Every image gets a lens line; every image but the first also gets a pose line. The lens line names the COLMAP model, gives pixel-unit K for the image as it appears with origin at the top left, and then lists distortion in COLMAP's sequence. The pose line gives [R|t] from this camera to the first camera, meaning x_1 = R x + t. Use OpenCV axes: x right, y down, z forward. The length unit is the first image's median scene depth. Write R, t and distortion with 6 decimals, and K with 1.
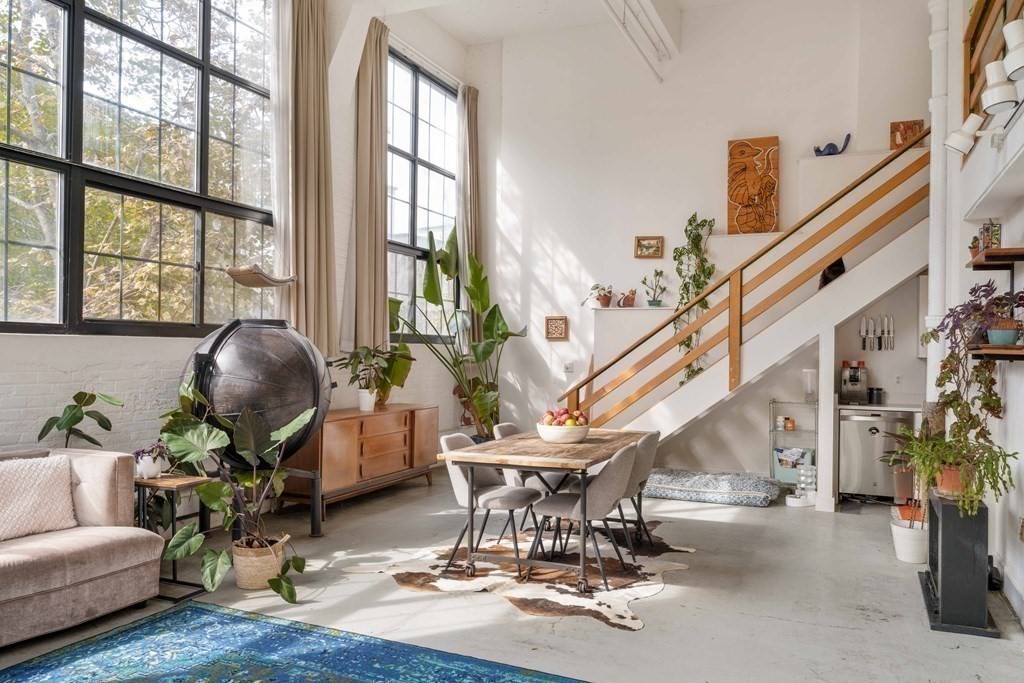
lens RADIAL K [[754.6, 0, 508.3], [0, 754.6, 345.0], [0, 0, 1]] dist [-0.013063, -0.001306]
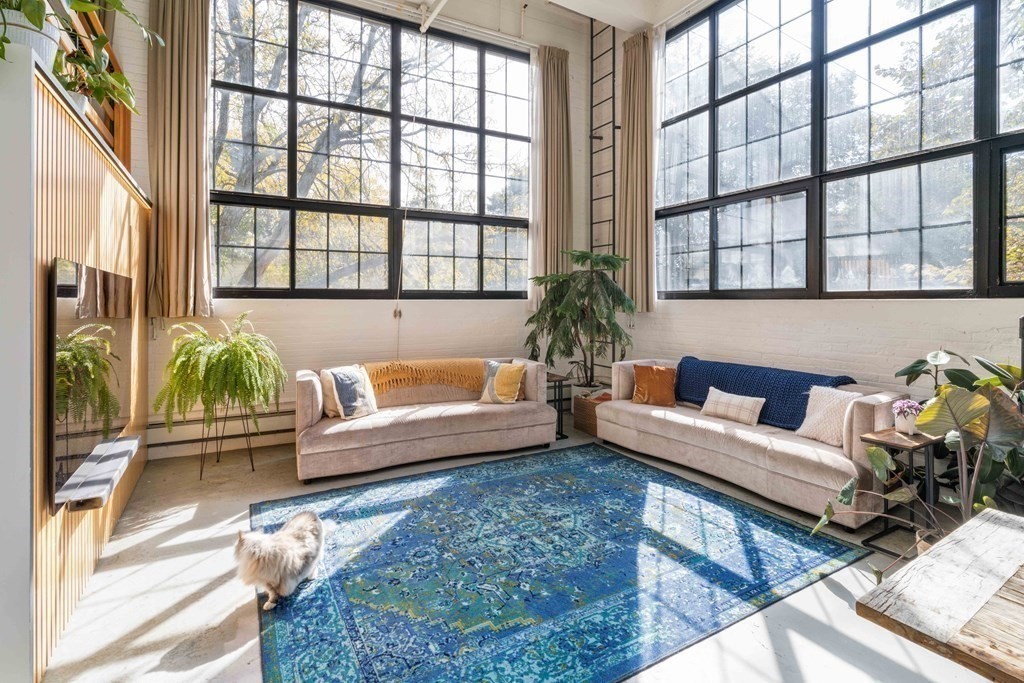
lens RADIAL K [[468.7, 0, 508.5], [0, 468.7, 303.7], [0, 0, 1]] dist [0.000617, 0.001104]
pose [[-0.570125, -0.010906, -0.821485, 0.258527], [-0.001331, 0.999923, -0.012351, 0.001665], [0.821557, -0.005948, -0.570096, 0.618761]]
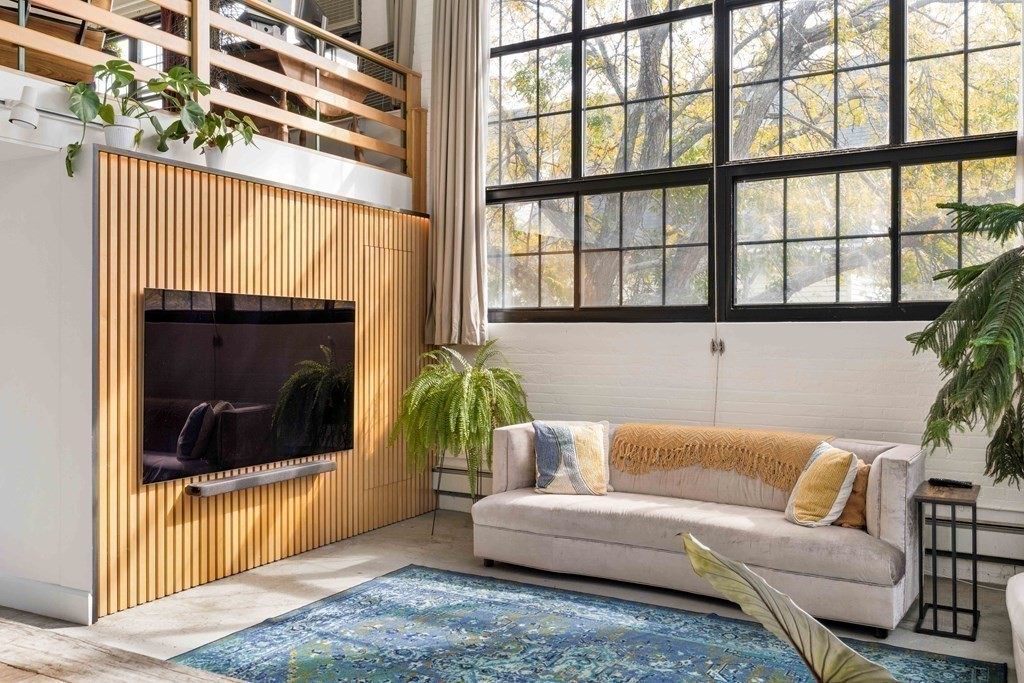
lens RADIAL K [[885.8, 0, 493.5], [0, 885.8, 338.0], [0, 0, 1]] dist [0.009709, 0.011859]
pose [[-0.996714, -0.014795, 0.079634, -0.141075], [-0.015113, 0.999880, -0.003388, 0.007191], [-0.079575, -0.004581, -0.996818, 0.907001]]
